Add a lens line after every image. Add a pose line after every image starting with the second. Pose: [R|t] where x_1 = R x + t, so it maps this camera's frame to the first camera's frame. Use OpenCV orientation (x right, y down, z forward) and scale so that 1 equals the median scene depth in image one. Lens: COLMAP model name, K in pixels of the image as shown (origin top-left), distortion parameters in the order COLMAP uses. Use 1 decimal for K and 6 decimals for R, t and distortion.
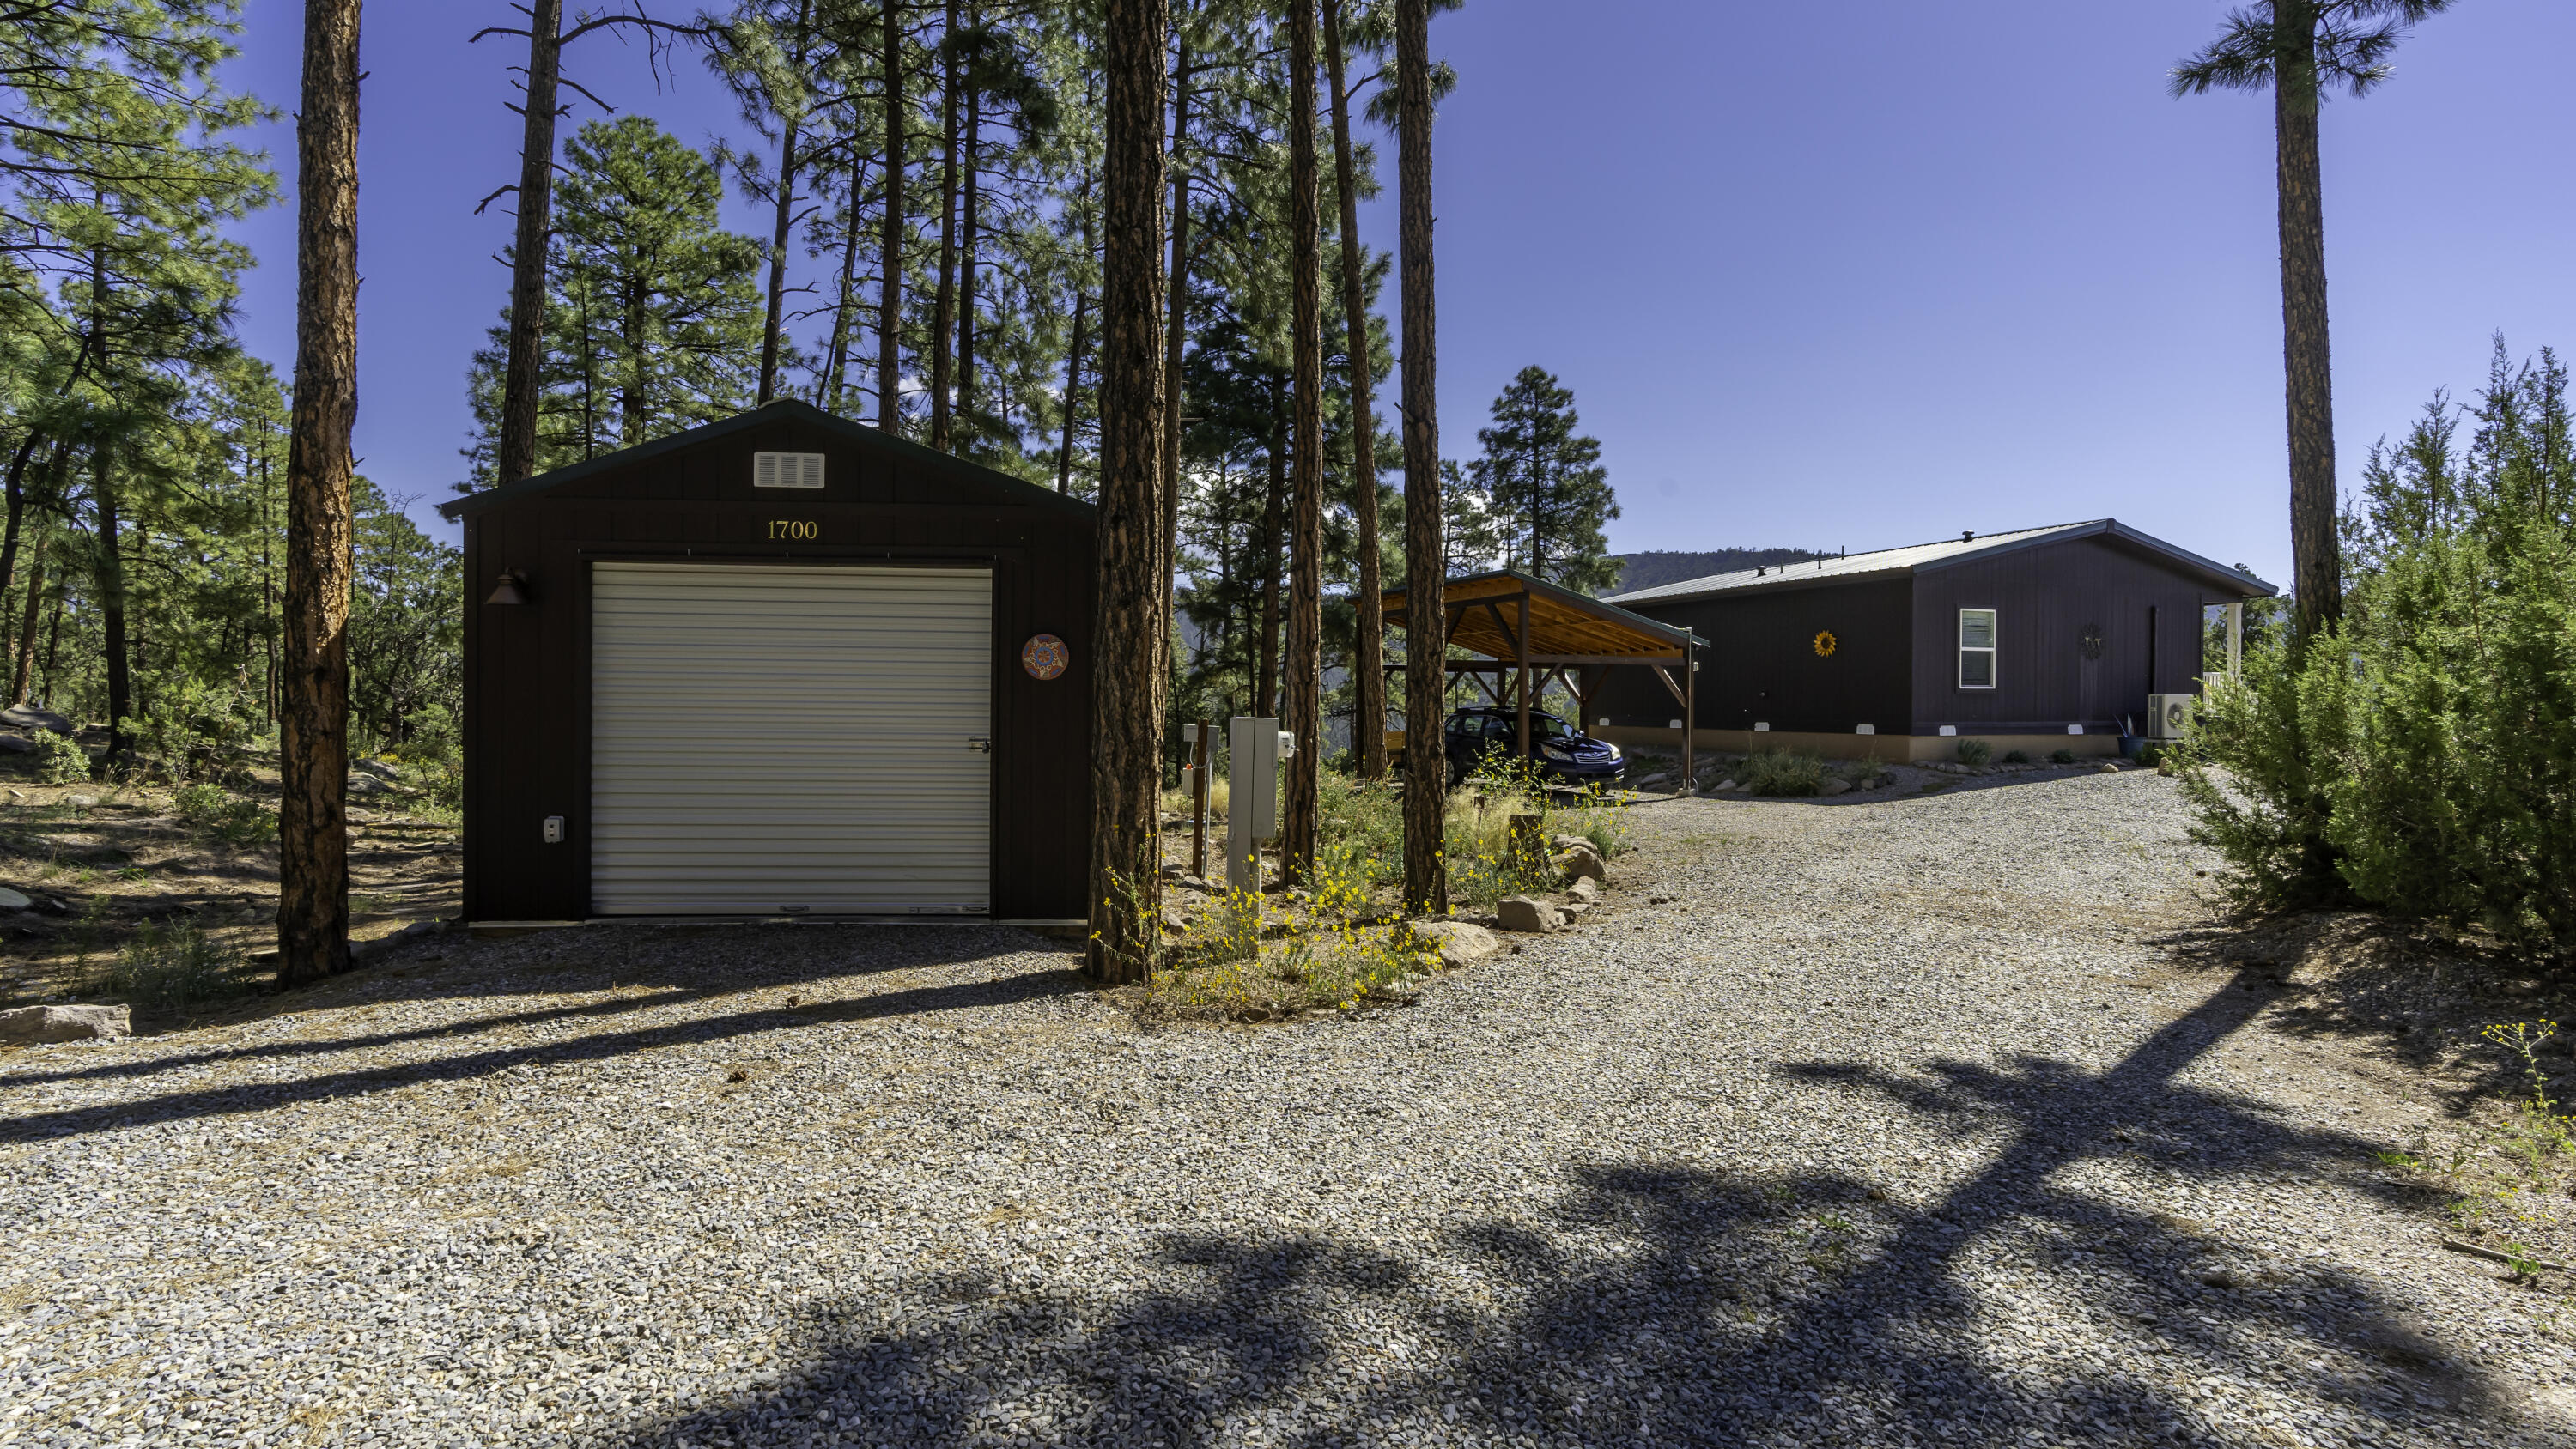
lens RADIAL K [[1219.5, 0, 1306.2], [0, 1219.5, 711.0], [0, 0, 1]] dist [-0.000211, 0.000942]
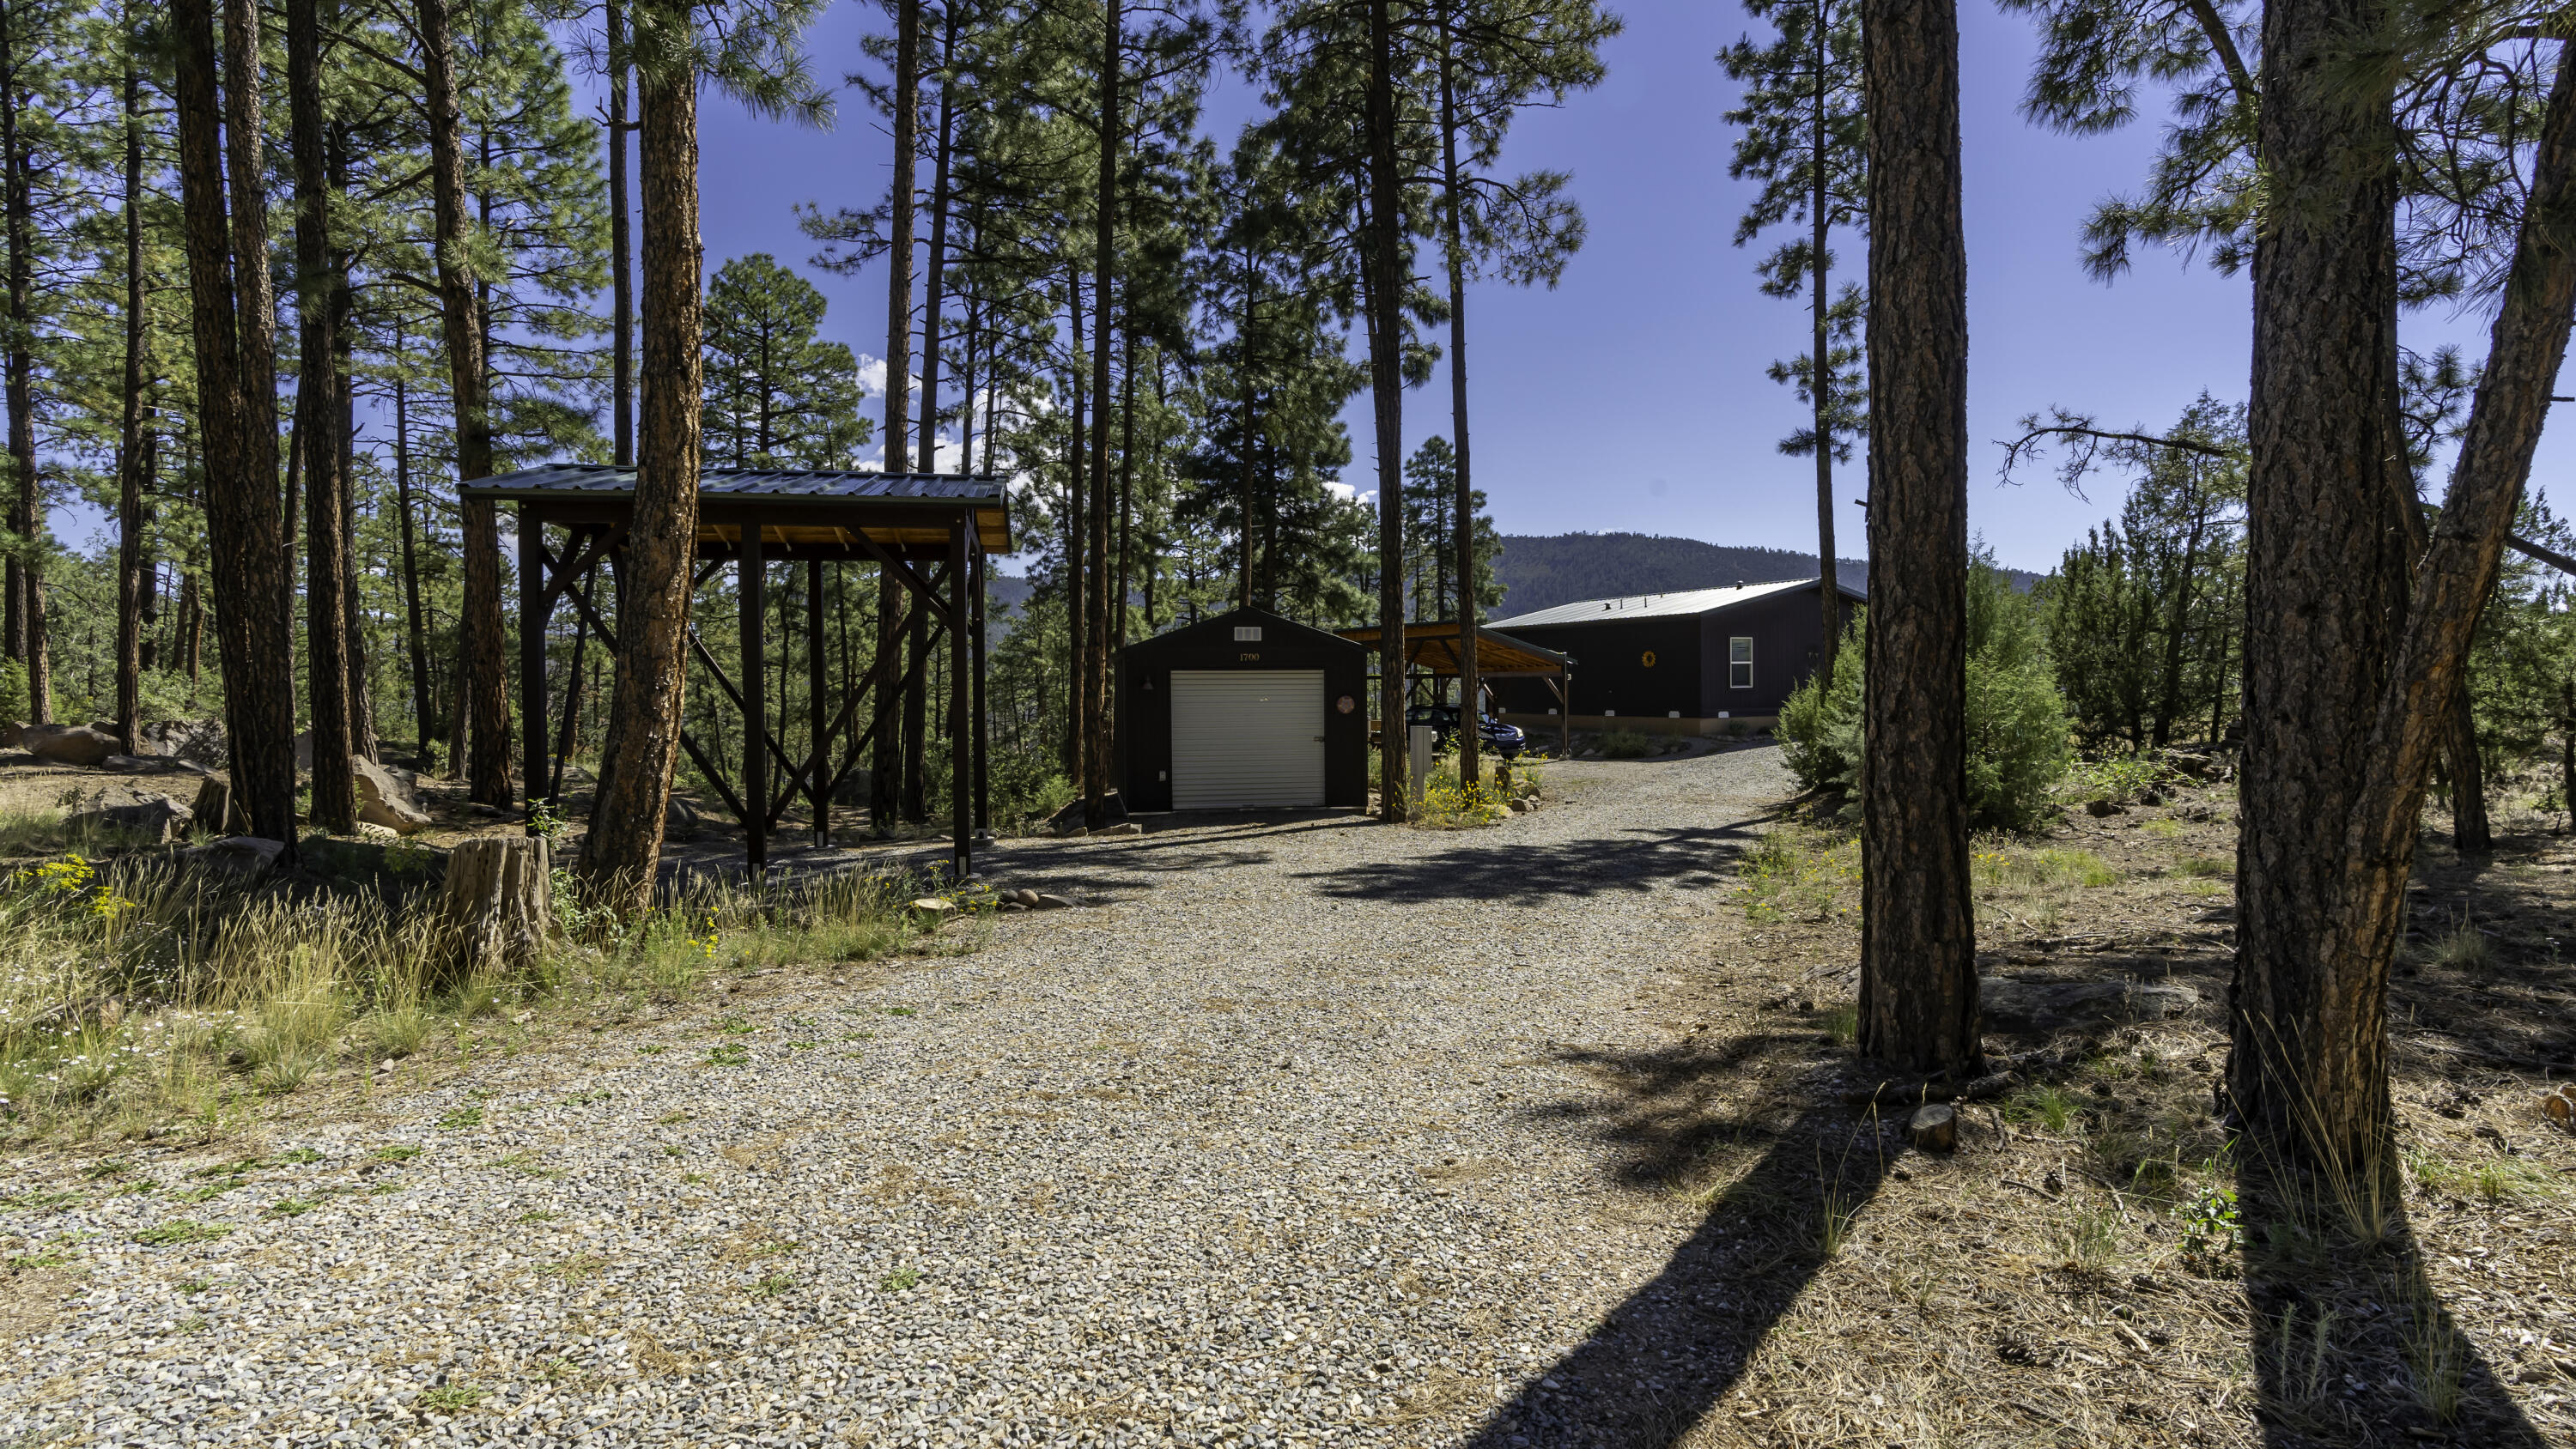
lens RADIAL K [[1219.5, 0, 1306.2], [0, 1219.5, 711.0], [0, 0, 1]] dist [-0.000211, 0.000942]
pose [[0.992880, -0.018984, 0.117598, -0.531258], [0.016999, 0.999696, 0.017861, -0.069459], [-0.117901, -0.015735, 0.992901, -1.362629]]
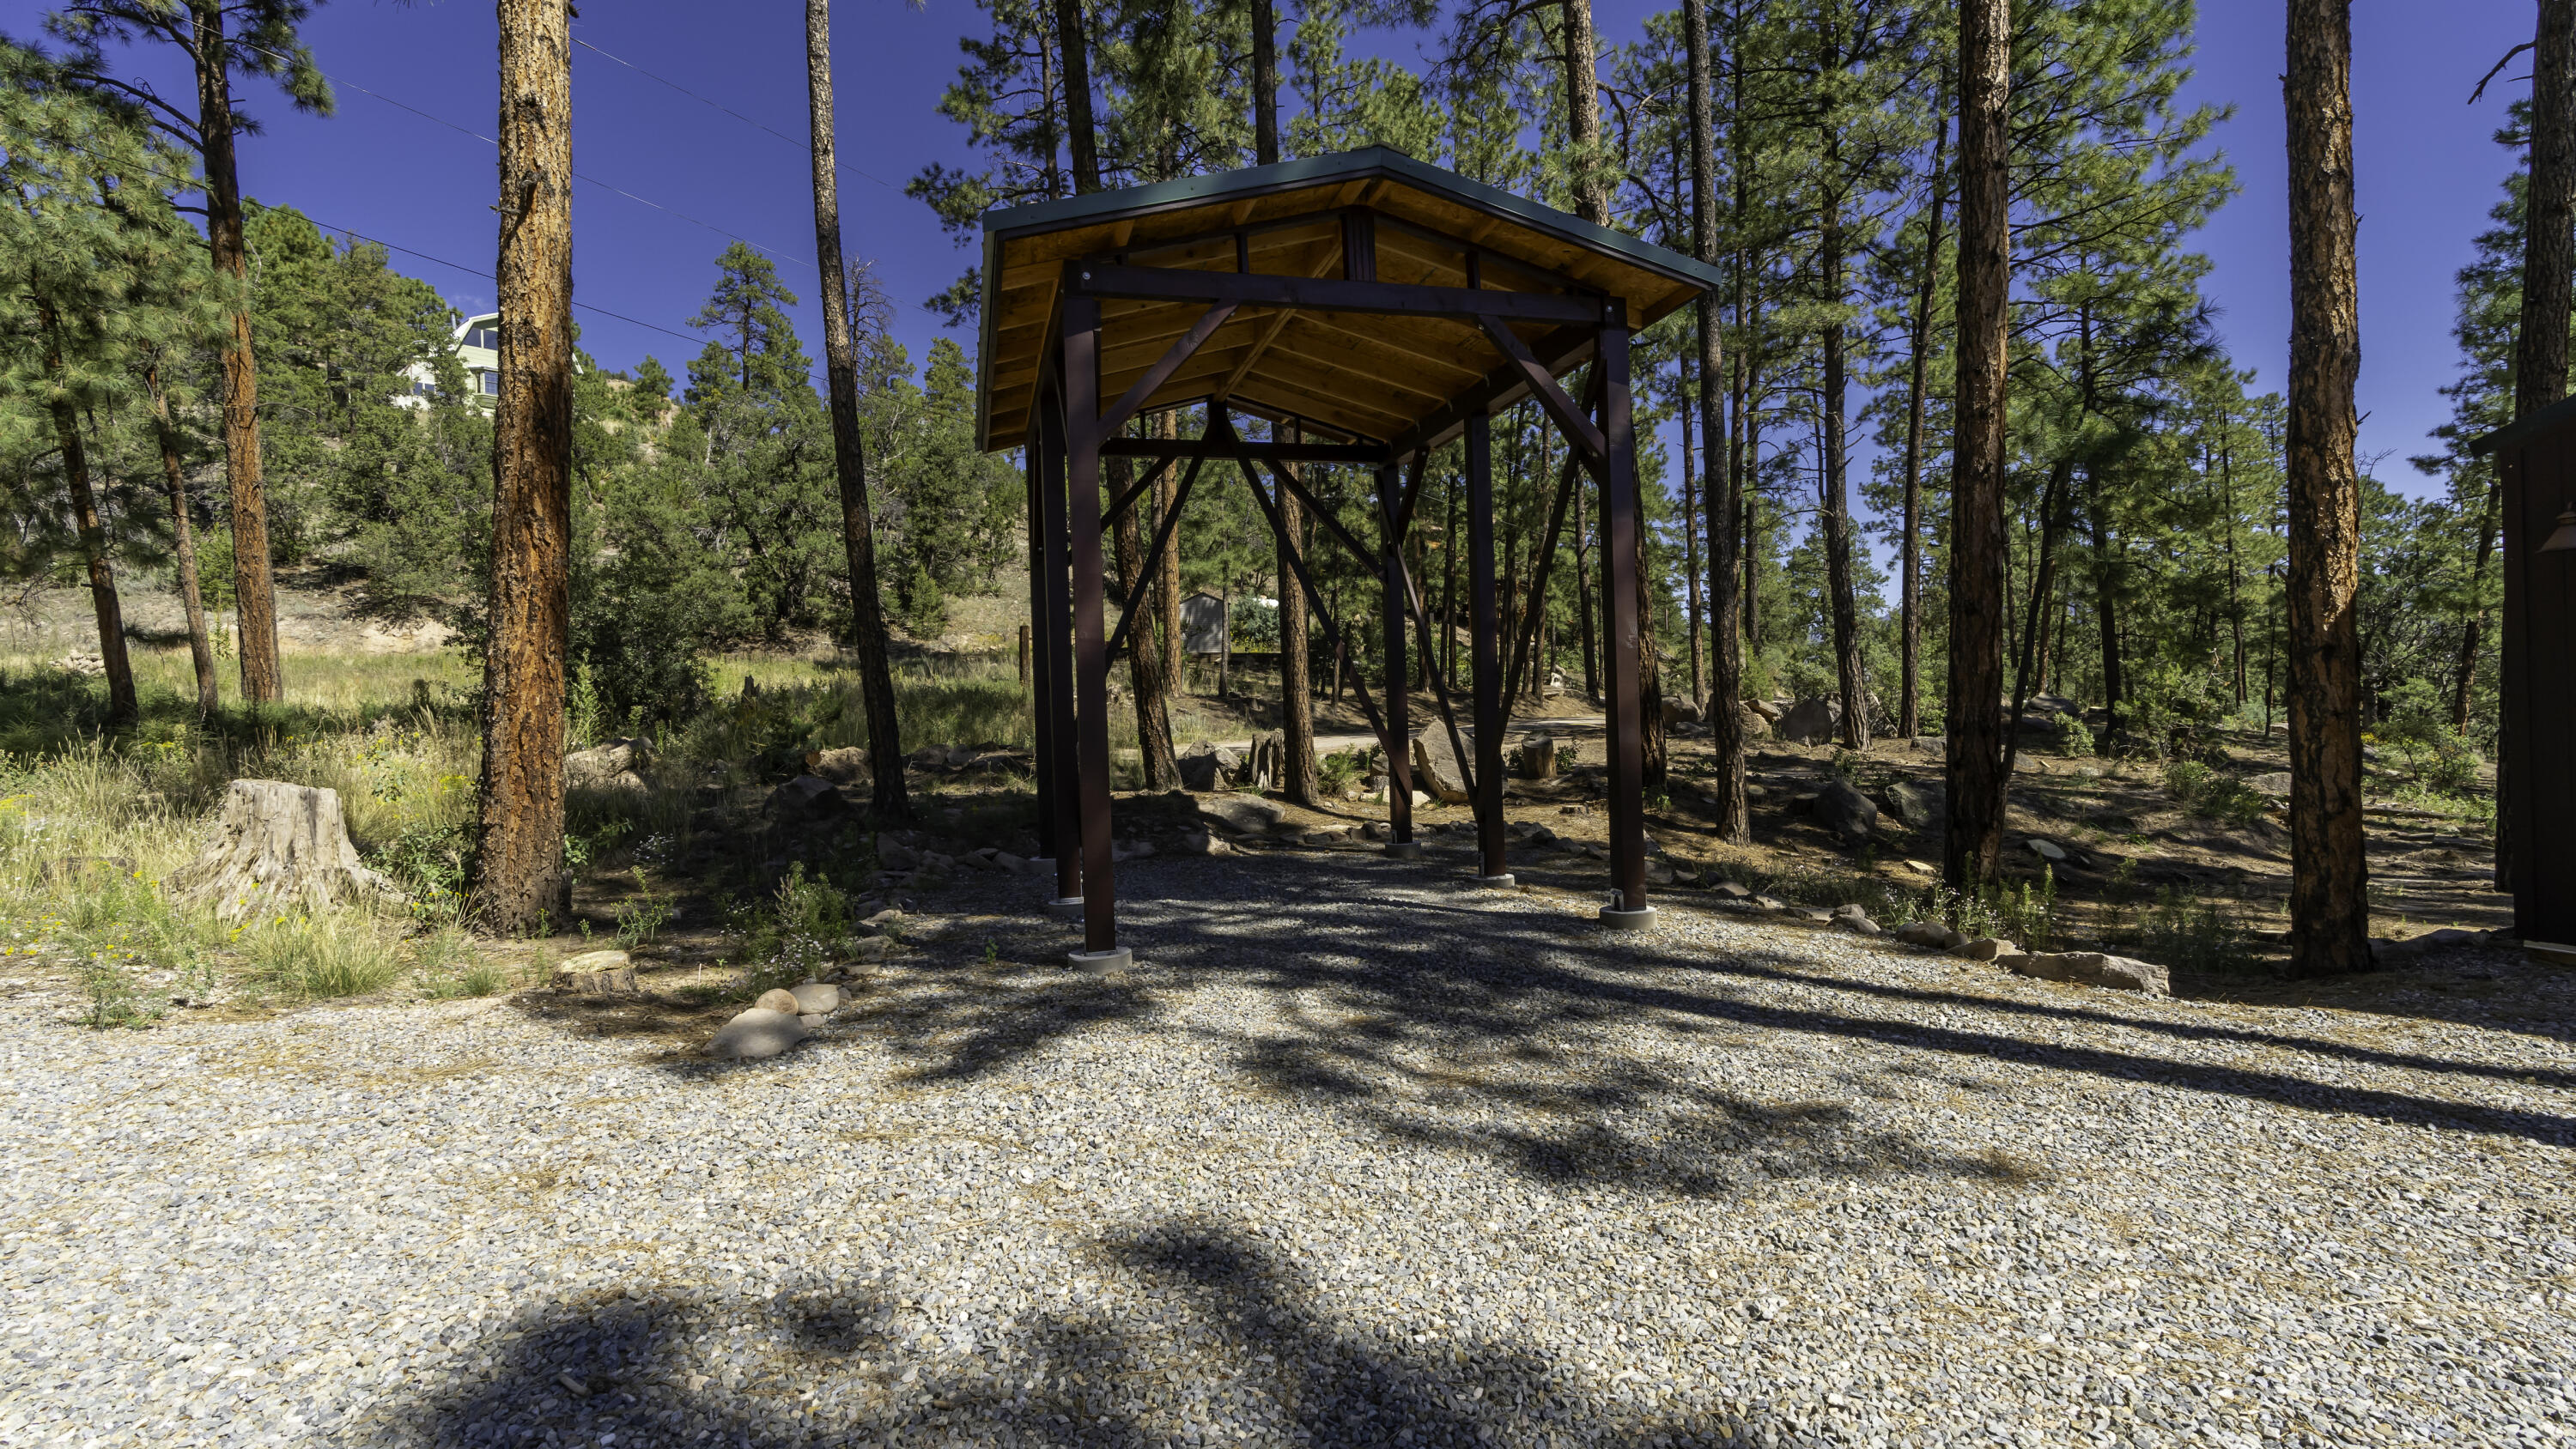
lens RADIAL K [[1219.5, 0, 1306.2], [0, 1219.5, 711.0], [0, 0, 1]] dist [-0.000211, 0.000942]
pose [[0.213147, -0.013970, -0.976920, -0.042268], [0.030808, 0.999497, -0.007571, -0.001259], [0.976534, -0.028483, 0.213470, 0.017610]]
